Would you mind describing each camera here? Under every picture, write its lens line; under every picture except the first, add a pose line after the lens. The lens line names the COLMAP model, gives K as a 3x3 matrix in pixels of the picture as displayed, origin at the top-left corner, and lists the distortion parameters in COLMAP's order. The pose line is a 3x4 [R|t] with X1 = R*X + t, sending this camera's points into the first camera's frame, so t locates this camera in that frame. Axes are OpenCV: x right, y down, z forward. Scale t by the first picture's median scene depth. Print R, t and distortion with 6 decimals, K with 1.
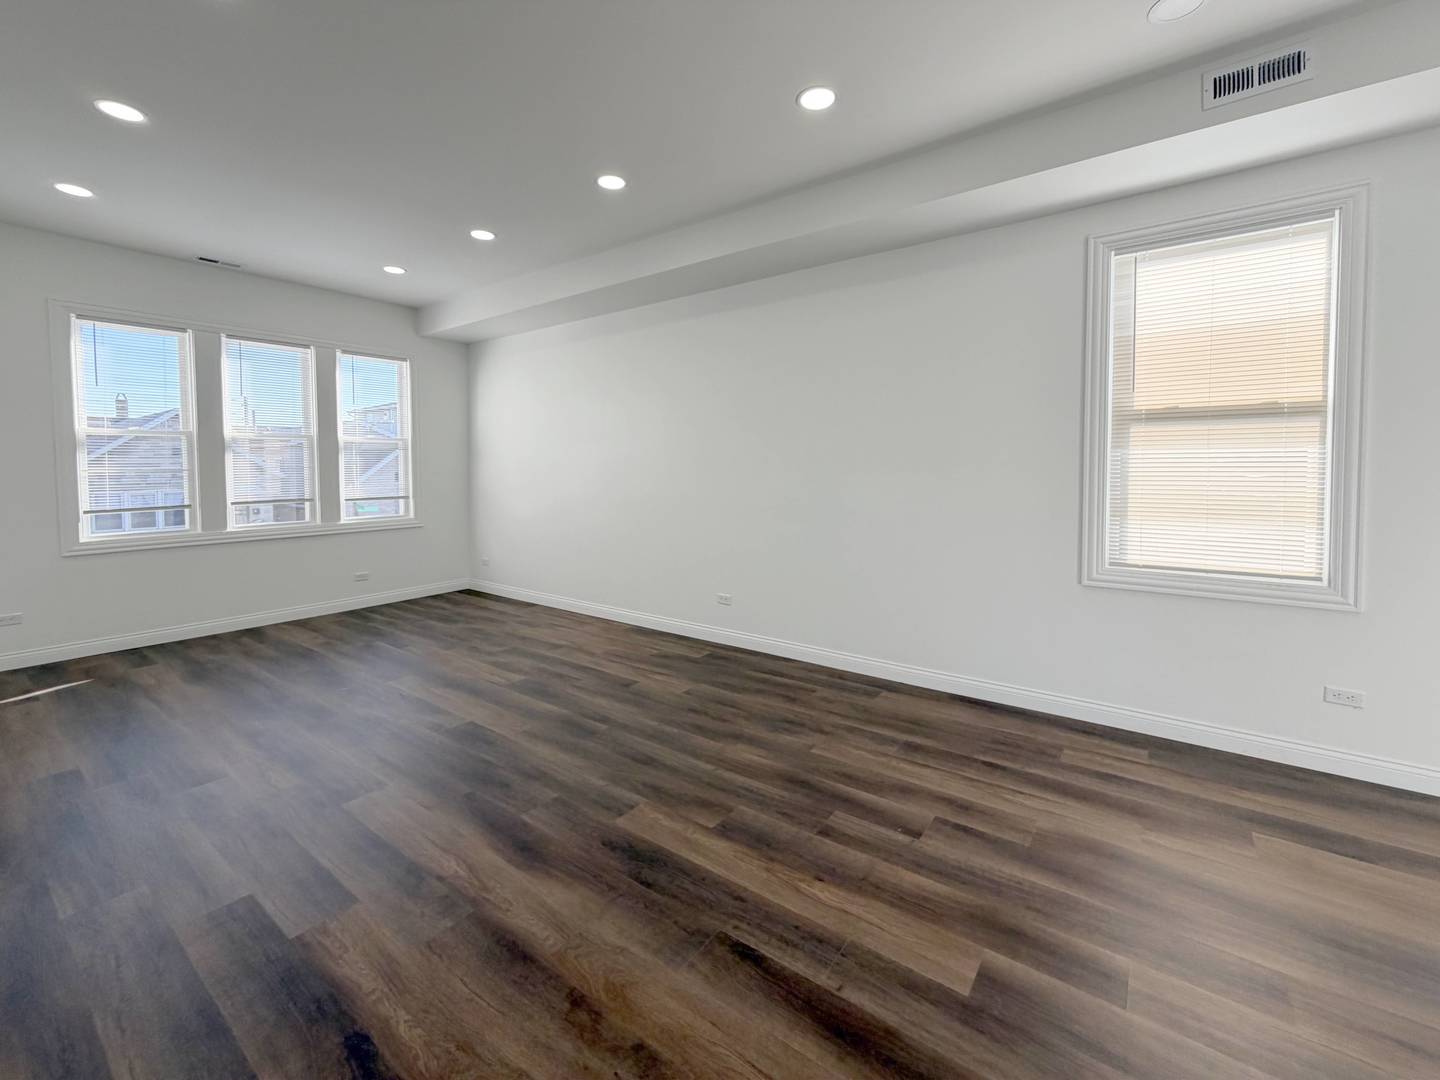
lens RADIAL K [[583.4, 0, 723.9], [0, 583.4, 480.6], [0, 0, 1]] dist [-0.000254, 0.000084]
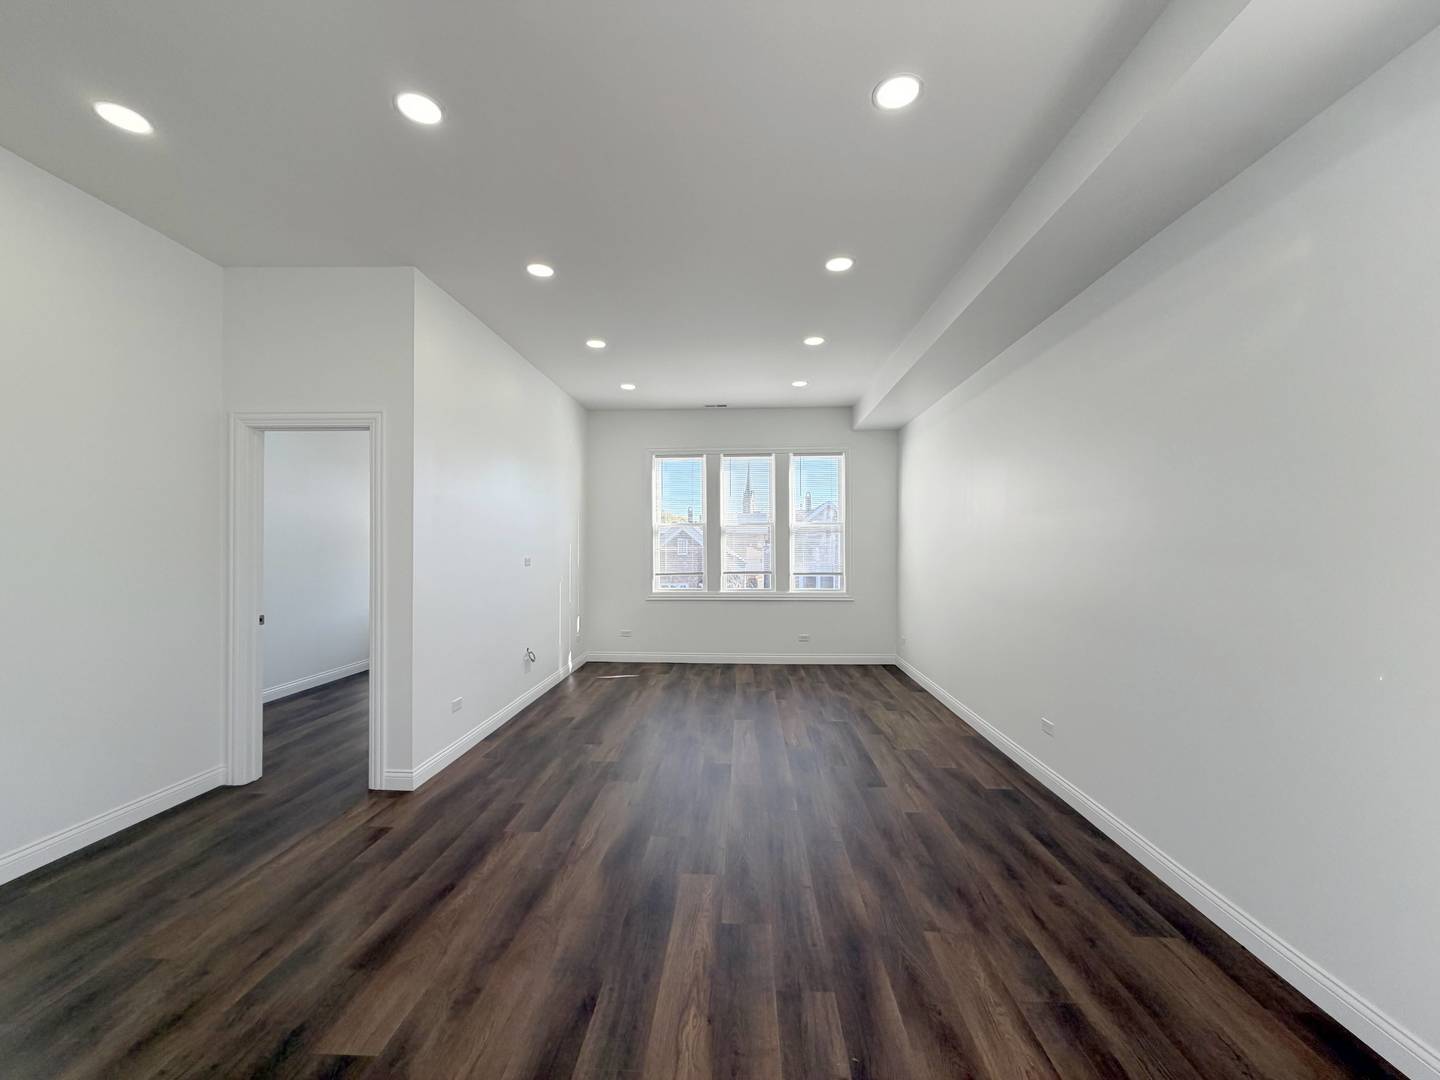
lens RADIAL K [[600.2, 0, 720.0], [0, 600.2, 540.0], [0, 0, 1]] dist [-0.000678, 0.000209]
pose [[0.550738, -0.003766, -0.834670, 0.526356], [-0.021285, 0.999601, -0.018554, -0.018631], [0.834407, 0.027985, 0.550438, 0.271819]]
